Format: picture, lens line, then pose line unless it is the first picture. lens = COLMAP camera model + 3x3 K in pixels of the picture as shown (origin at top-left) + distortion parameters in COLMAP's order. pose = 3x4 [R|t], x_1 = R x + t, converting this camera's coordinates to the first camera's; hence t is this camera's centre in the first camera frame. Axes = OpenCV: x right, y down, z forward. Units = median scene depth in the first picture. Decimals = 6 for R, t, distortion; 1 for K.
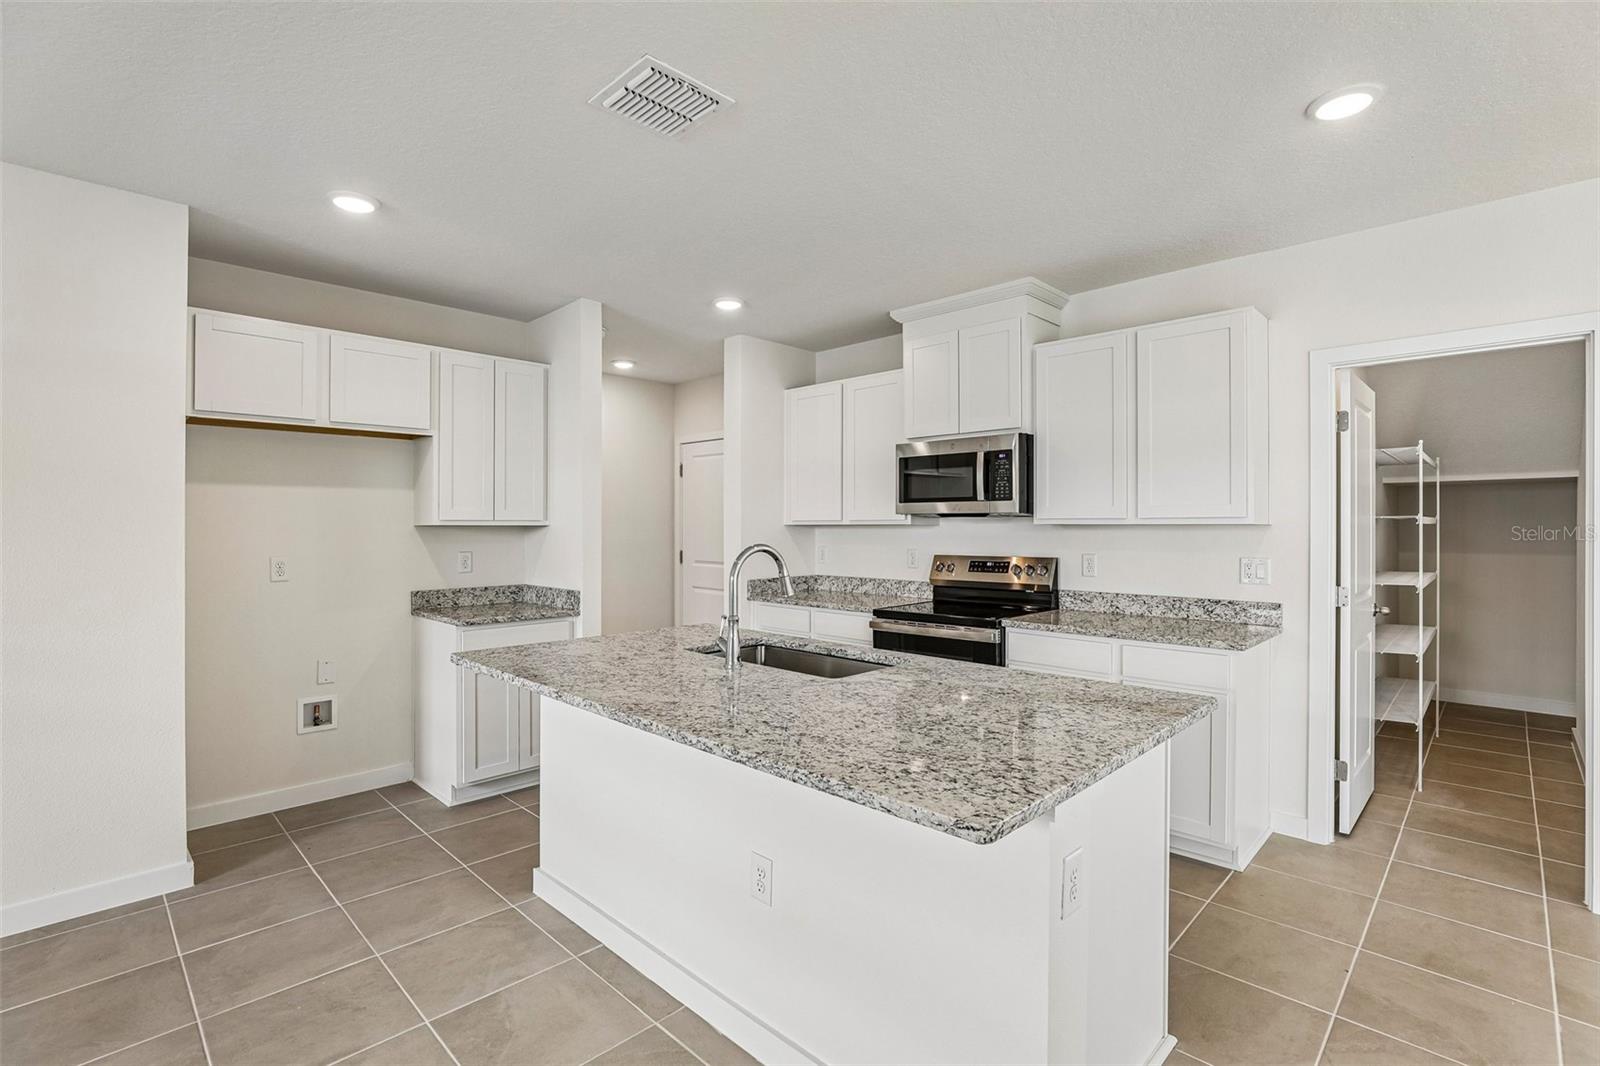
lens RADIAL K [[741.3, 0, 809.8], [0, 741.3, 521.4], [0, 0, 1]] dist [-0.022614, 0.006577]
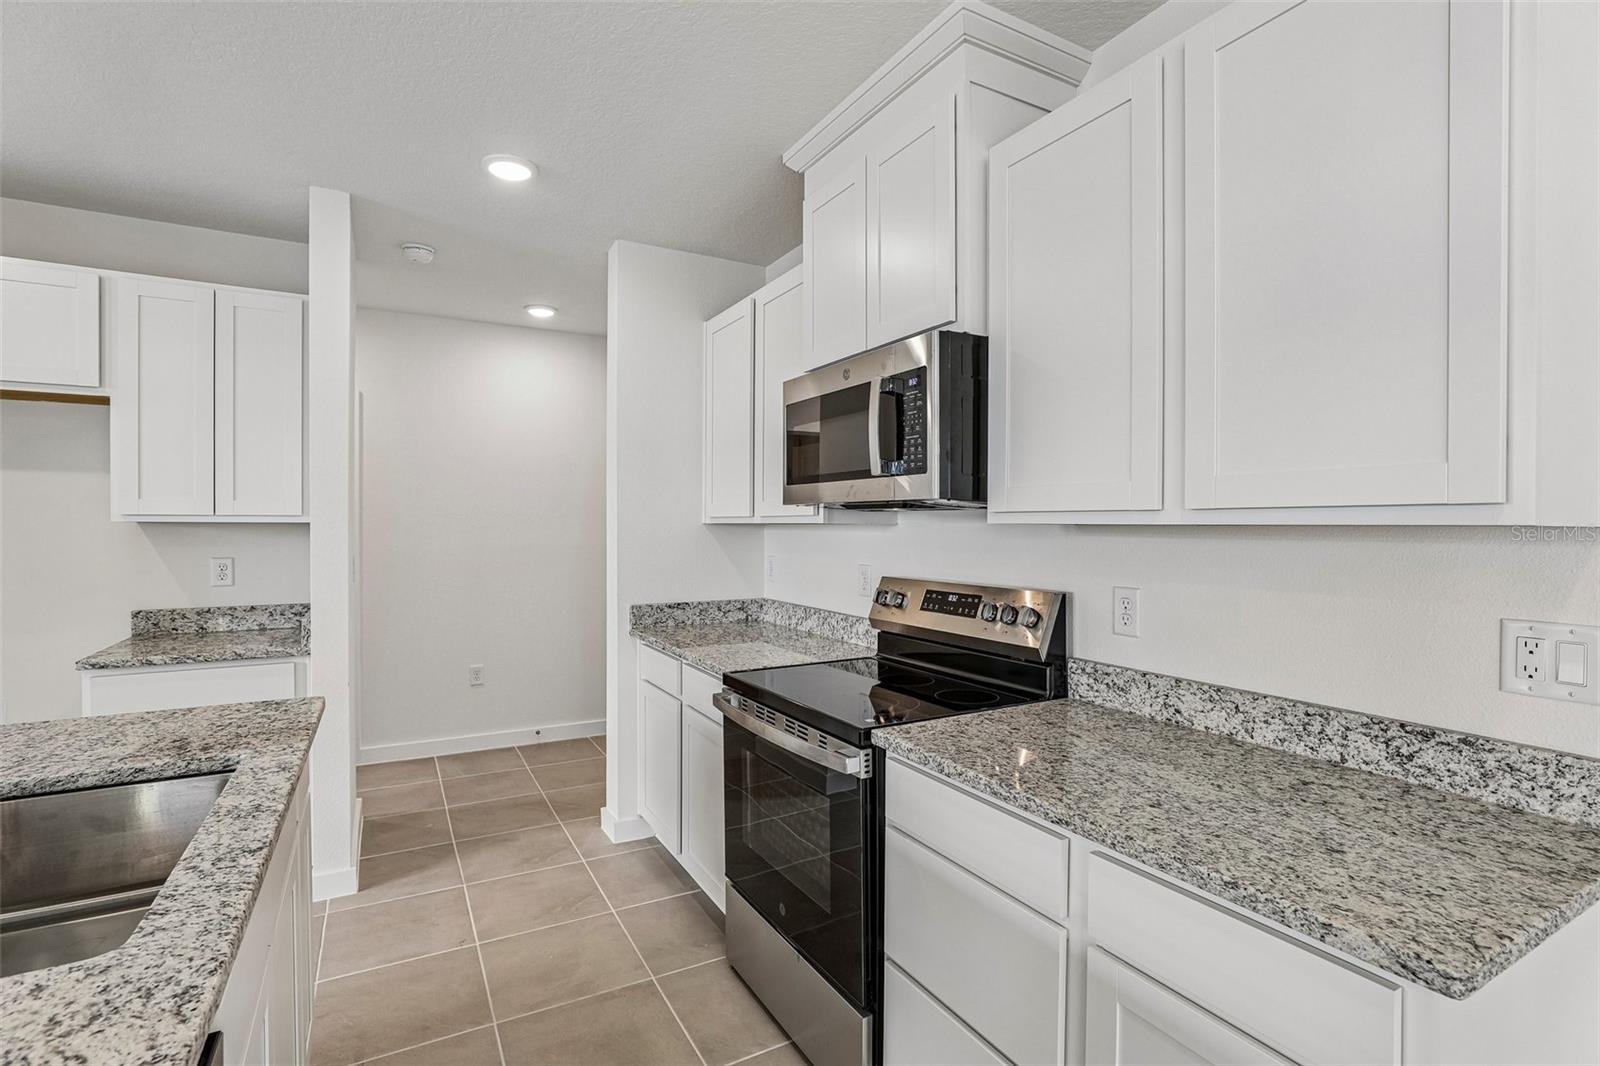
lens RADIAL K [[741.3, 0, 797.9], [0, 741.3, 525.9], [0, 0, 1]] dist [-0.022614, 0.006577]
pose [[0.956685, 0.005090, -0.291081, 0.317338], [-0.003265, 0.999972, 0.006756, 0.002389], [0.291108, -0.005513, 0.956674, 0.494256]]
